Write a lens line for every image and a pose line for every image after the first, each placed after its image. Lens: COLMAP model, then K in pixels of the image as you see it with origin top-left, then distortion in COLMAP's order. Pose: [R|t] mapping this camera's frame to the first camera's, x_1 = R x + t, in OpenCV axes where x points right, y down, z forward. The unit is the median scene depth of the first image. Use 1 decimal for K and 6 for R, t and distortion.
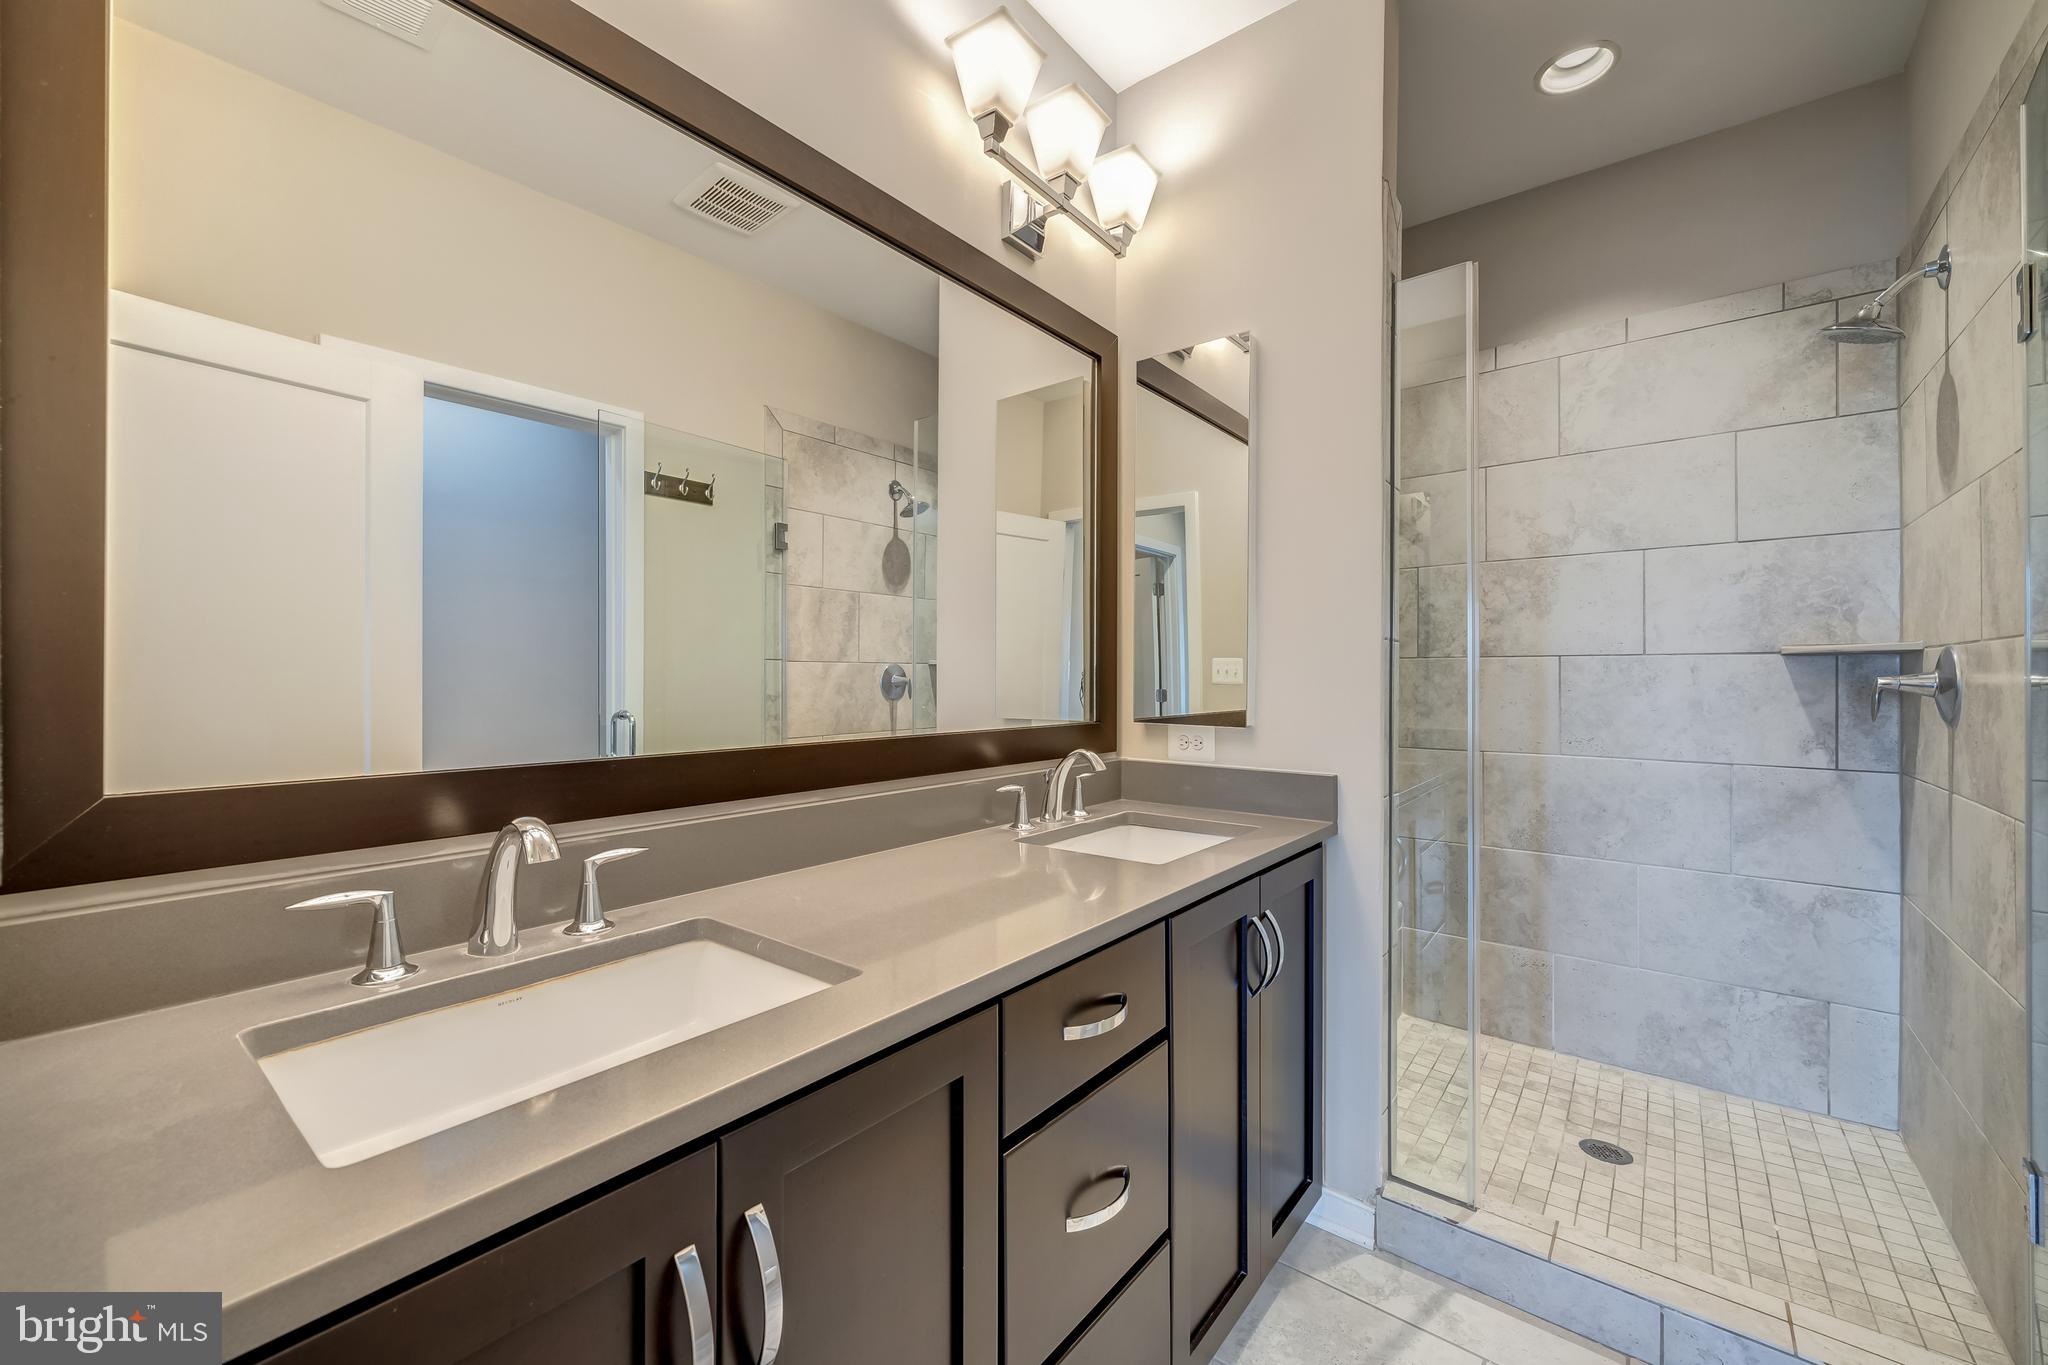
lens RADIAL K [[813.9, 0, 1045.5], [0, 813.9, 676.8], [0, 0, 1]] dist [0.000102, 0.000458]
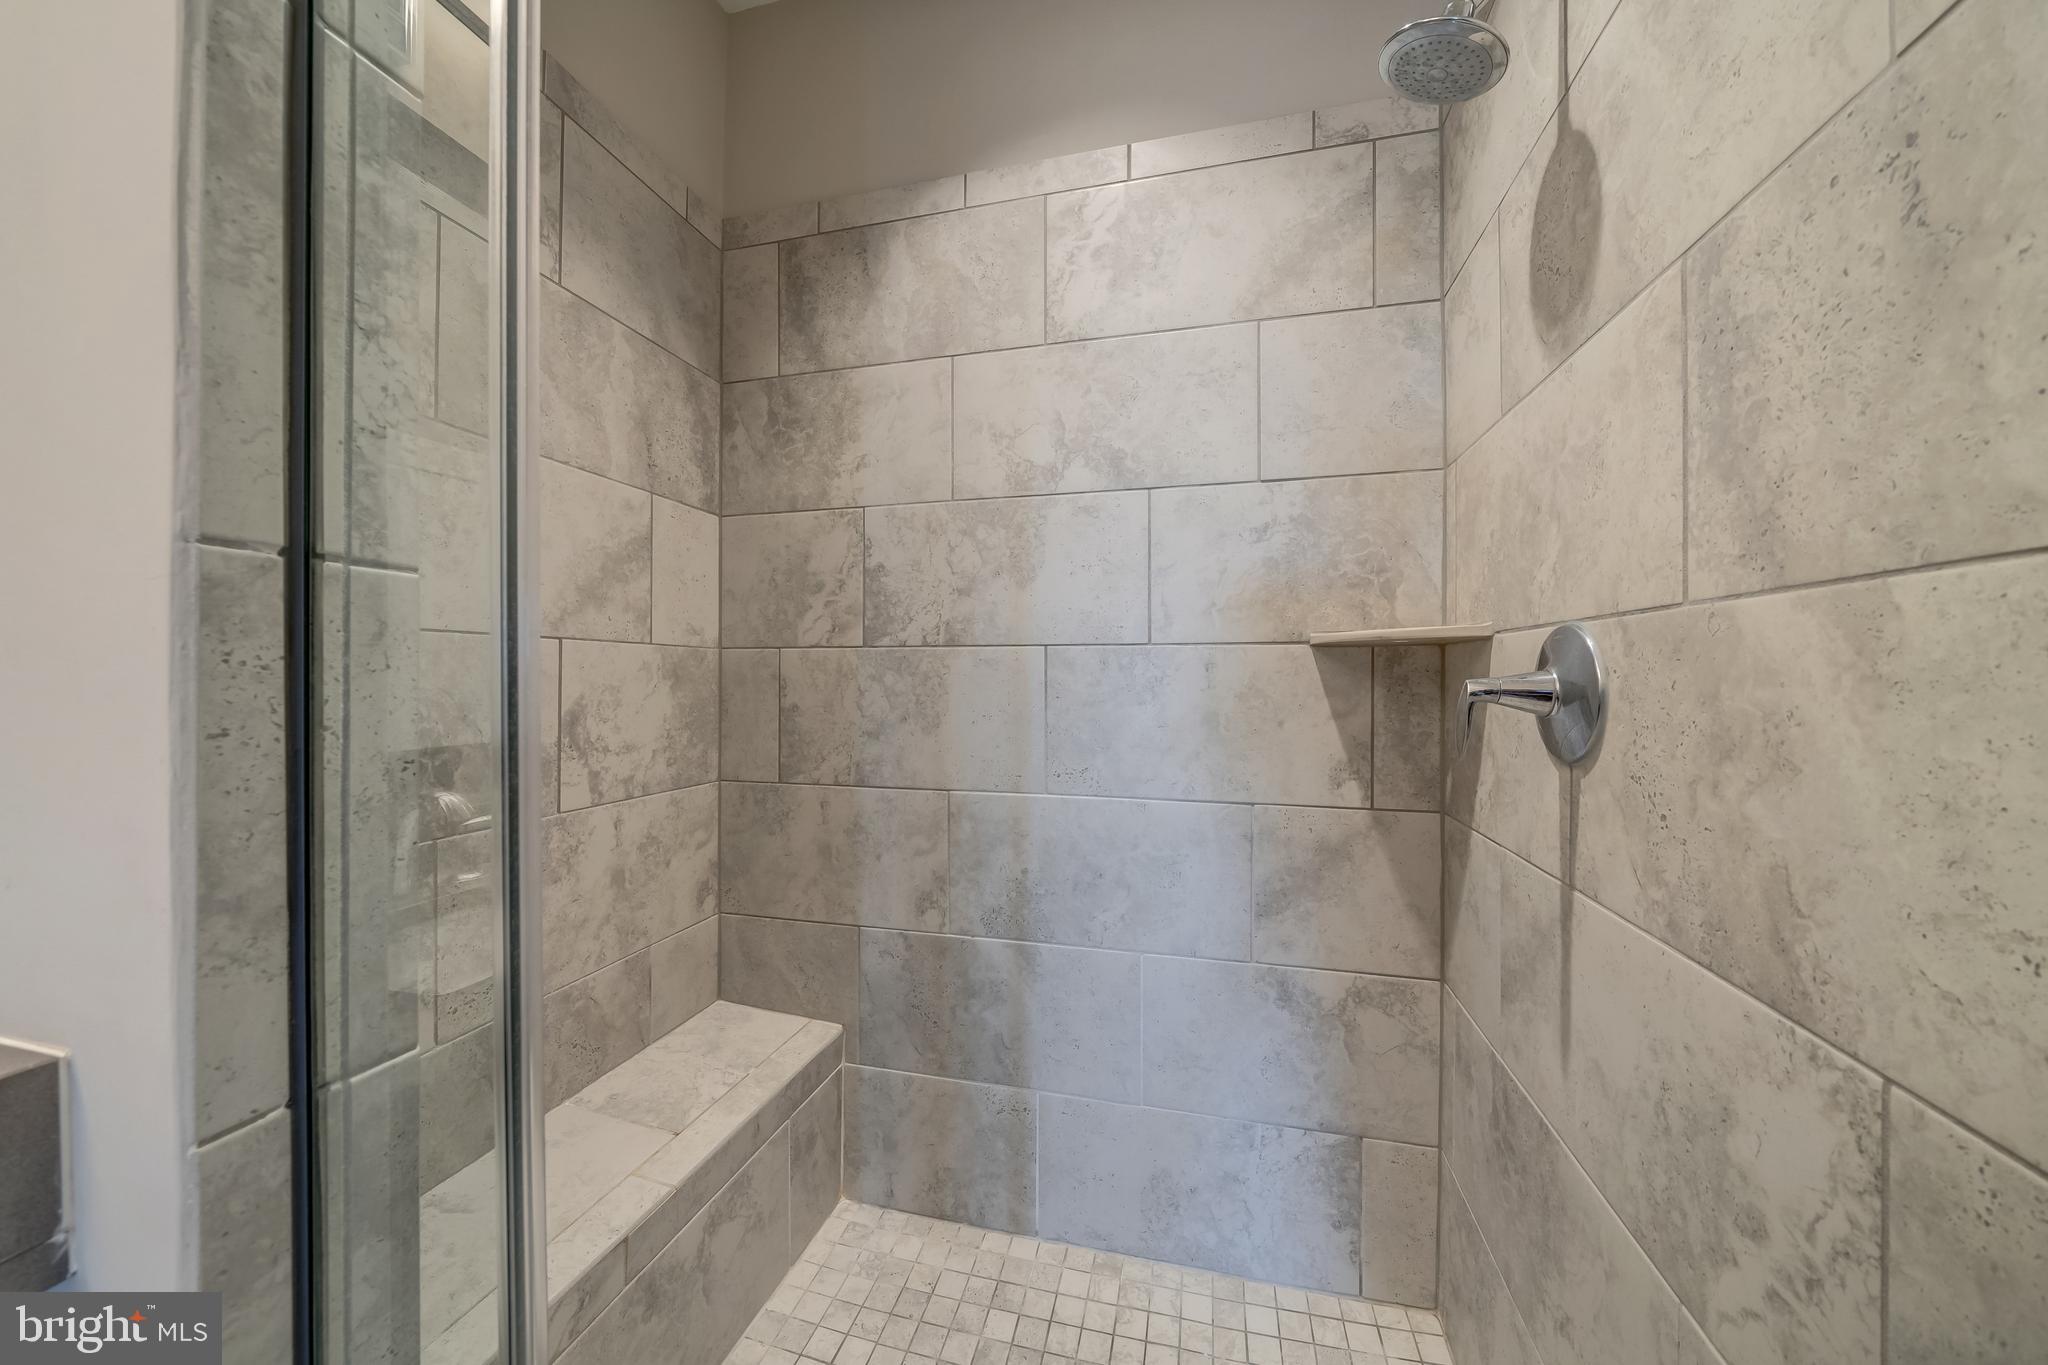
lens RADIAL K [[717.2, 0, 1024.7], [0, 717.2, 678.3], [0, 0, 1]] dist [-0.001217, -0.000117]
pose [[0.921727, -0.001261, 0.387837, 0.427311], [-0.000796, 0.999986, 0.005143, -0.001928], [-0.387839, -0.005049, 0.921713, 0.513008]]
